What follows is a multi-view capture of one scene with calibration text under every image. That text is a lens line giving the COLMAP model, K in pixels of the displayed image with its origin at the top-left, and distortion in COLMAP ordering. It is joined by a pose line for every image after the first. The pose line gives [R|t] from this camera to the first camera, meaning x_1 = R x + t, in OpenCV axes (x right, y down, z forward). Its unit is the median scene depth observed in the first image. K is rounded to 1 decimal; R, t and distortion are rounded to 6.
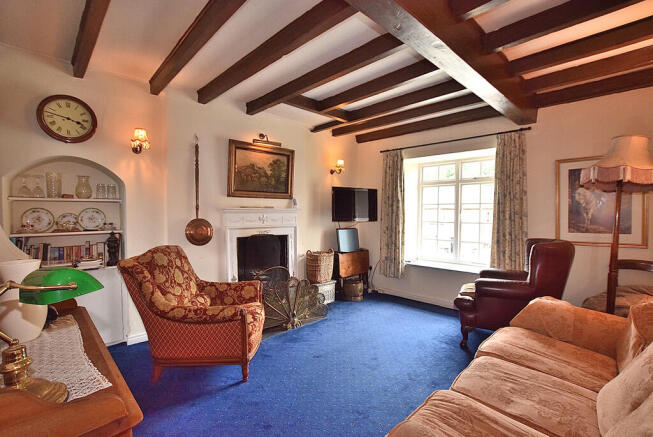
lens RADIAL K [[299.7, 0, 327.7], [0, 299.7, 219.9], [0, 0, 1]] dist [-0.000158, 0.000013]
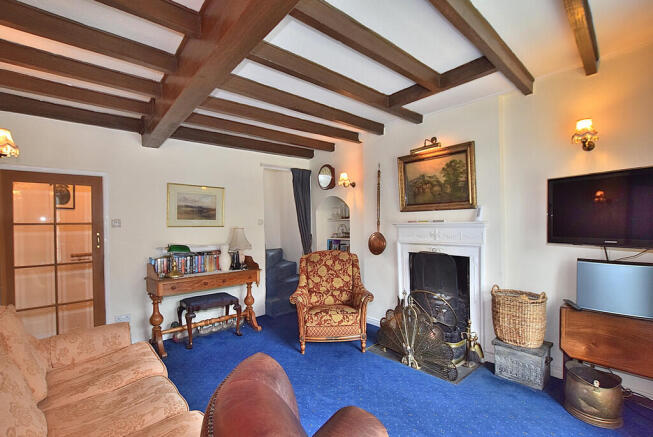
lens RADIAL K [[299.7, 0, 327.9], [0, 299.7, 220.5], [0, 0, 1]] dist [-0.000158, 0.000013]
pose [[-0.024674, -0.014675, -0.999588, 0.662541], [-0.014682, 0.999790, -0.014315, -0.026735], [0.999588, 0.014323, -0.024884, 0.716455]]
